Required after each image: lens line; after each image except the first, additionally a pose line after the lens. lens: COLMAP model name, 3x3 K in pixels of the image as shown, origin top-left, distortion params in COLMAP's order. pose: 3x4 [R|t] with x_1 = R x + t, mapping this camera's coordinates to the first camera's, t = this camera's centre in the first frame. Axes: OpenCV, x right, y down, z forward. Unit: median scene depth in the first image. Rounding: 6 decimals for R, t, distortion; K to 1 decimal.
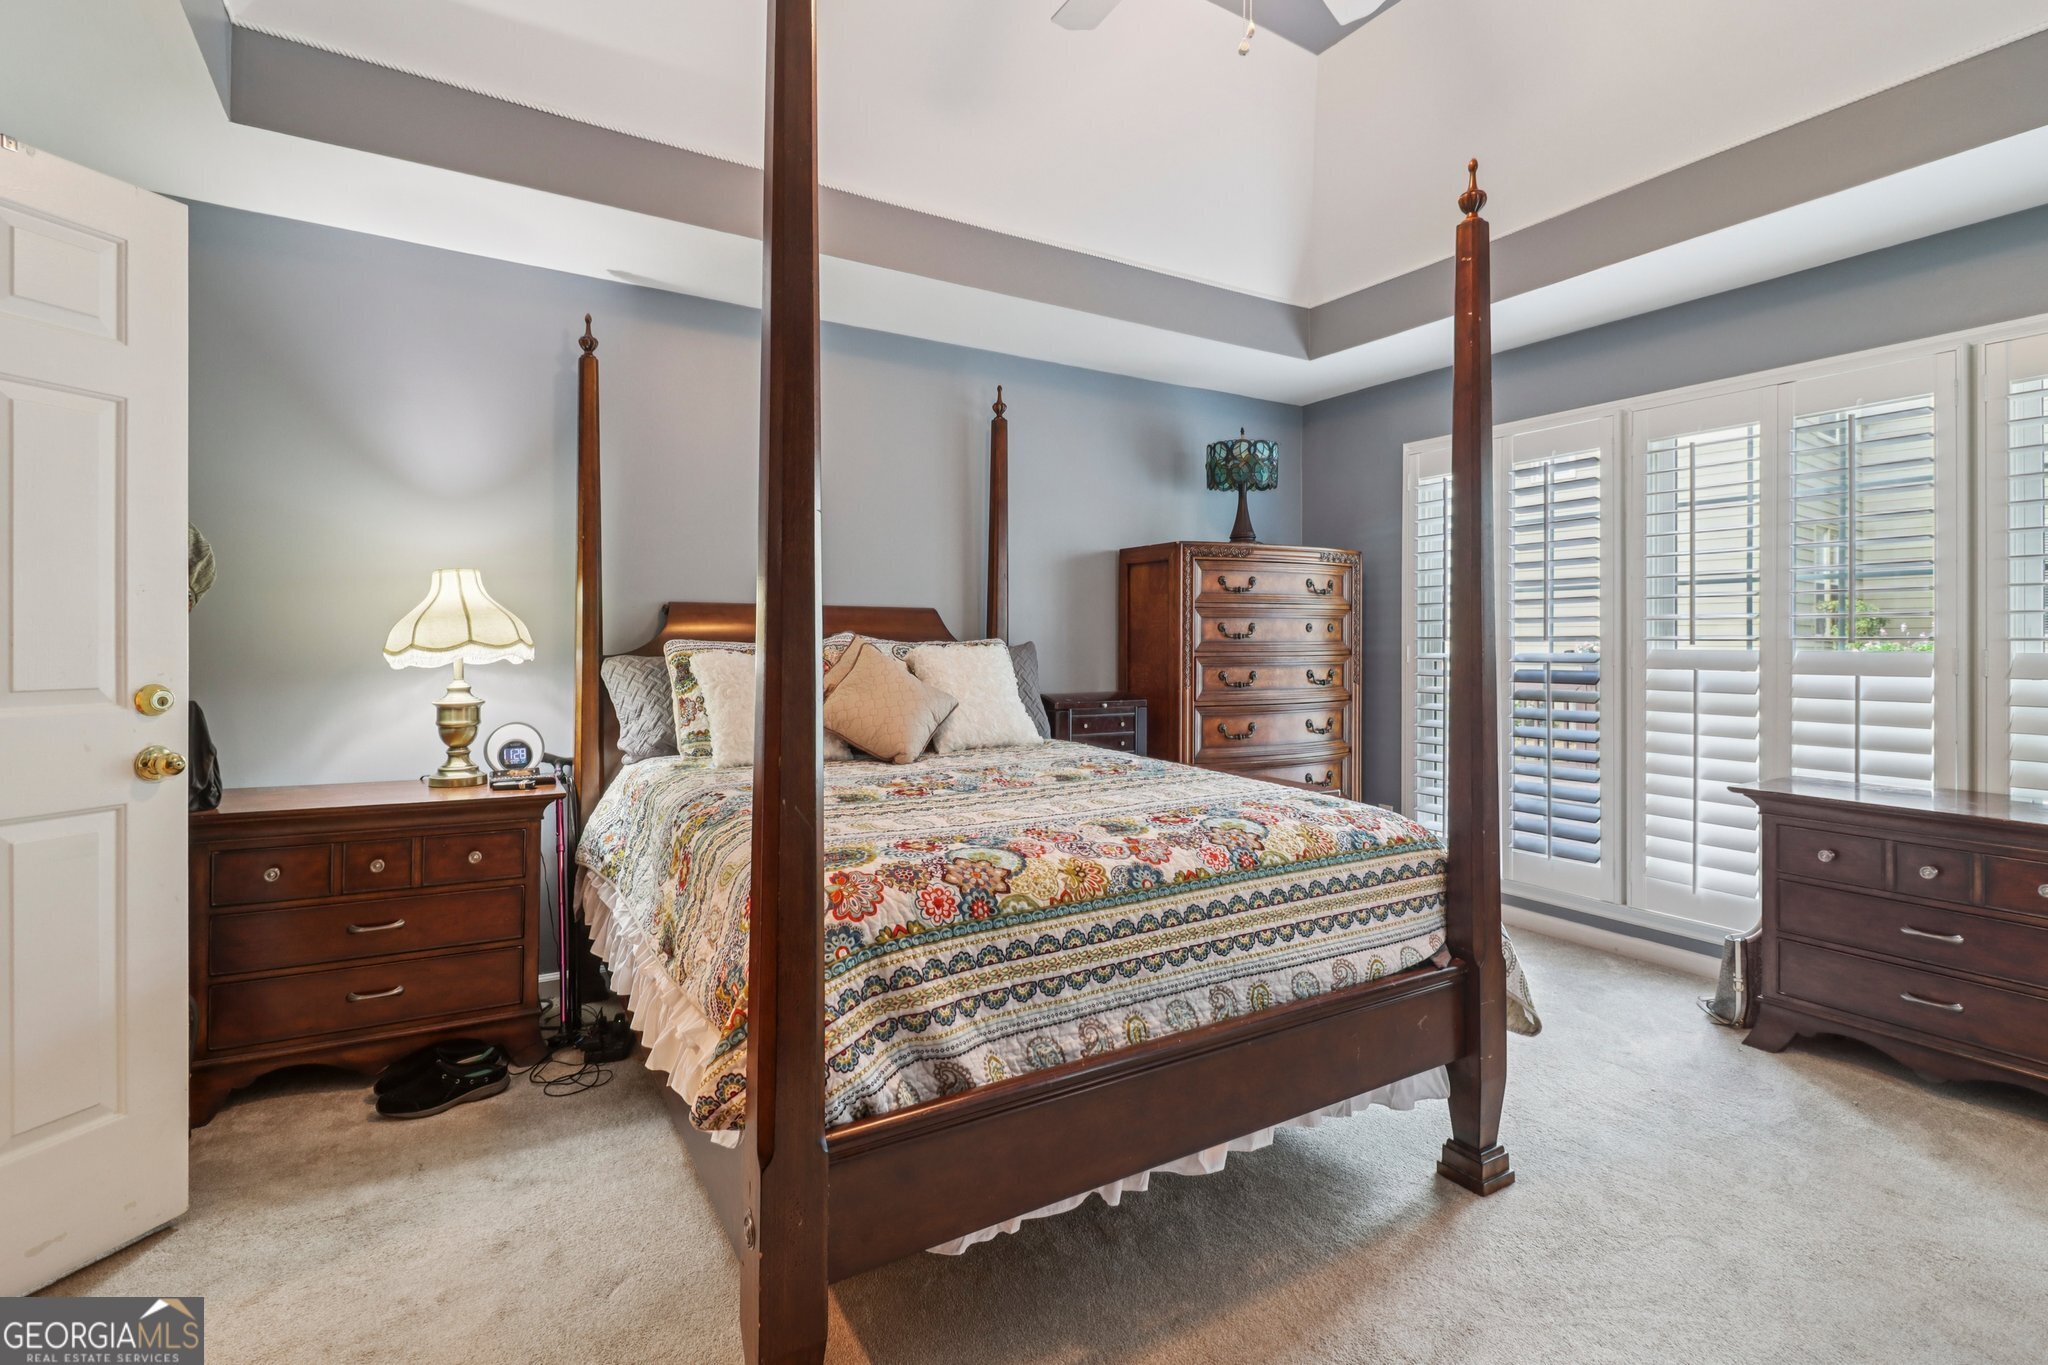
lens RADIAL K [[961.3, 0, 1031.4], [0, 961.3, 644.3], [0, 0, 1]] dist [-0.000097, -0.008051]
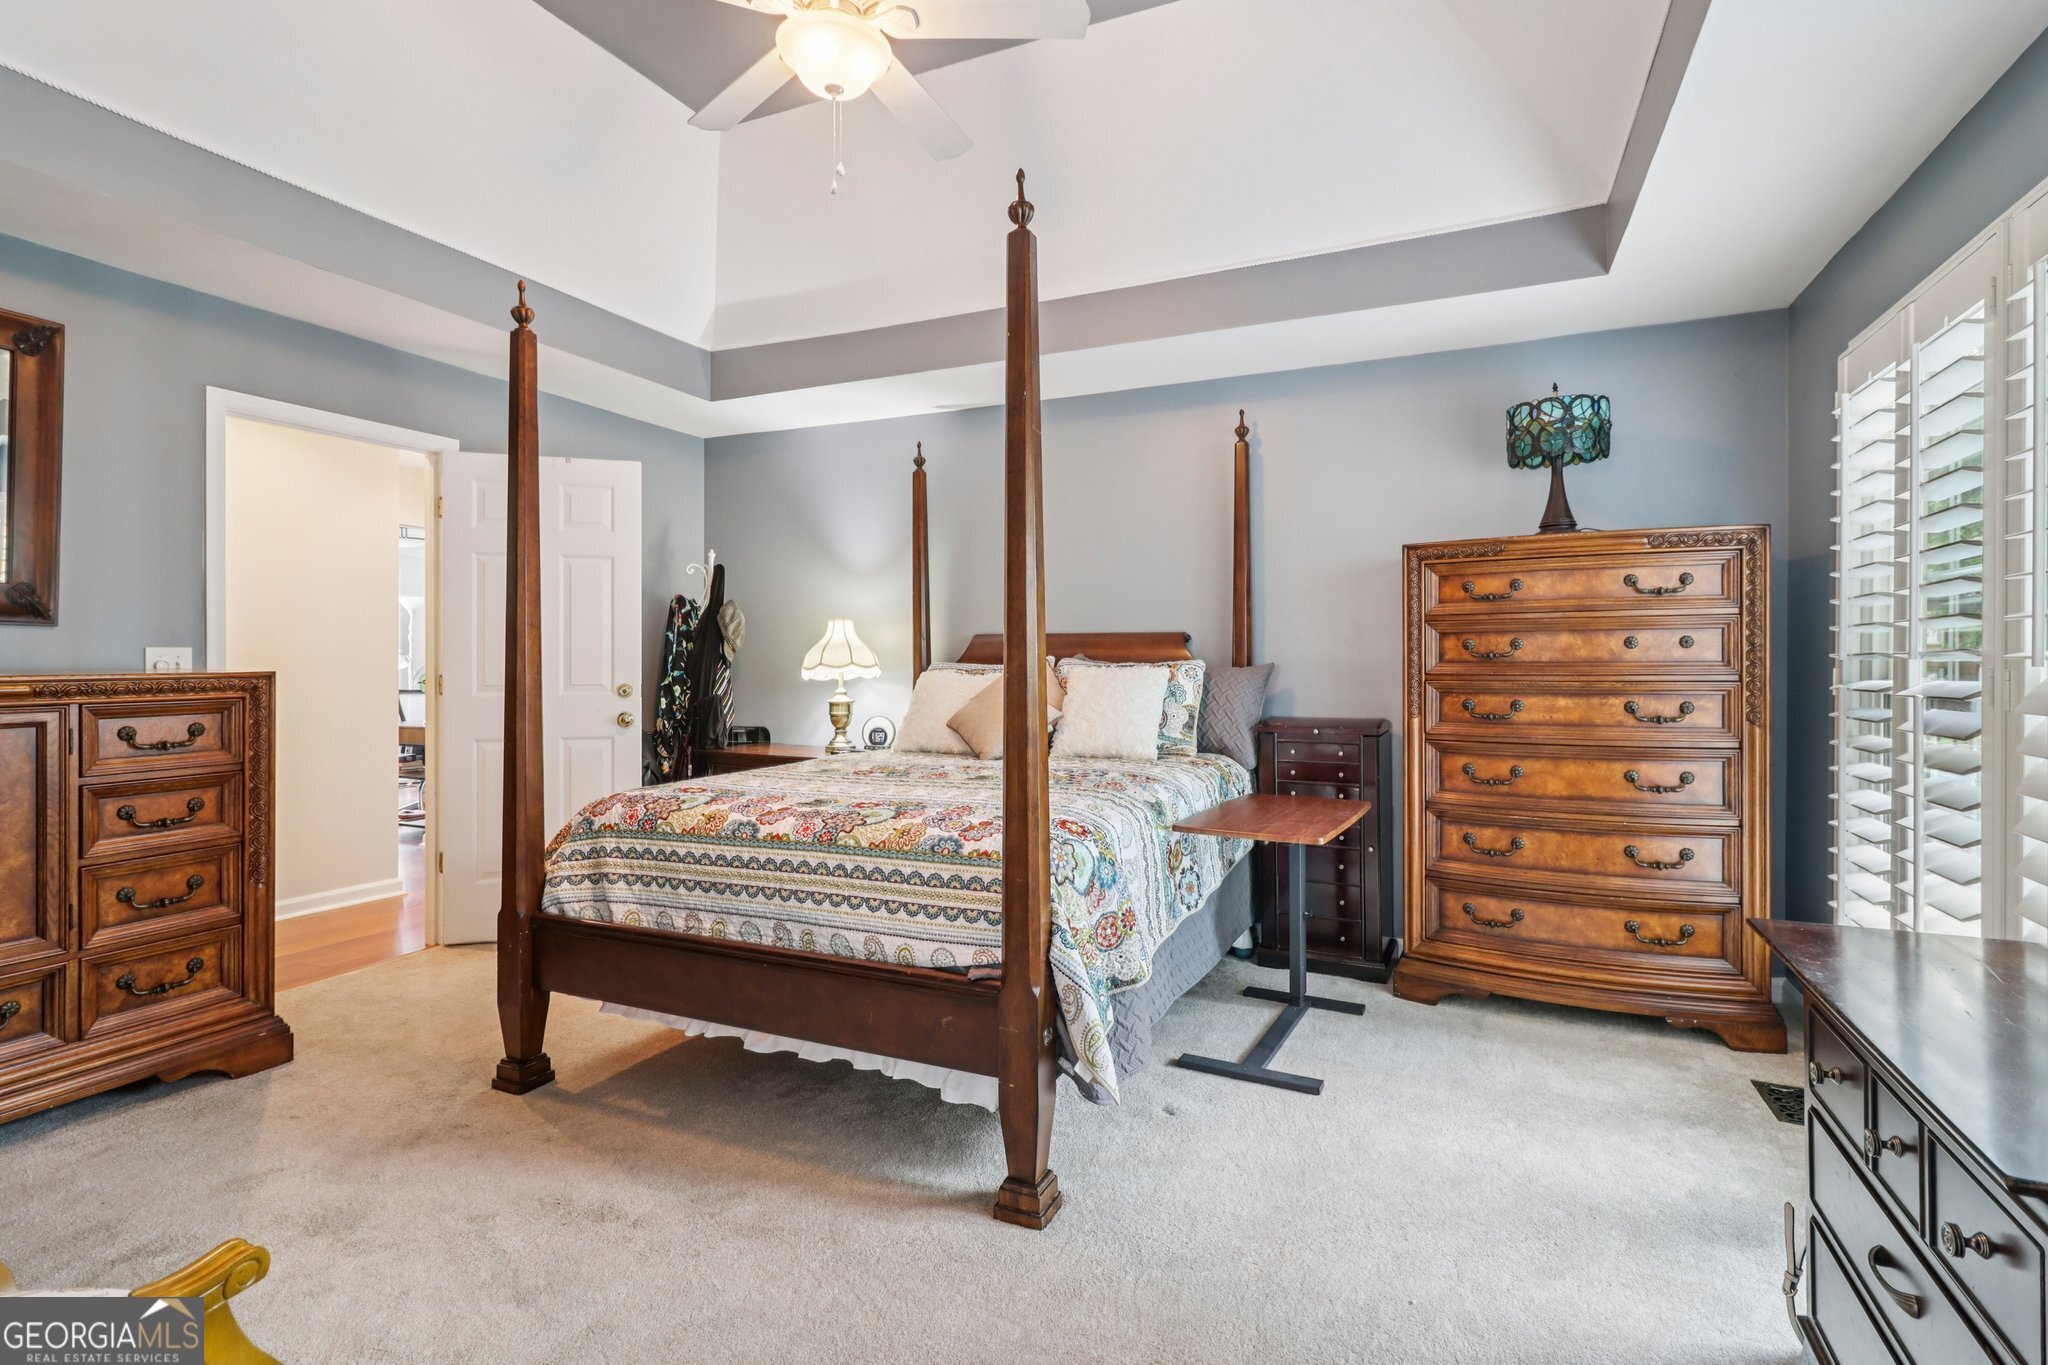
lens RADIAL K [[961.3, 0, 1025.8], [0, 961.3, 666.9], [0, 0, 1]] dist [-0.000097, -0.008051]
pose [[0.565494, 0.000951, -0.824752, 1.302084], [0.000728, 0.999998, 0.001653, -0.000966], [0.824752, -0.001535, 0.565492, 0.462400]]
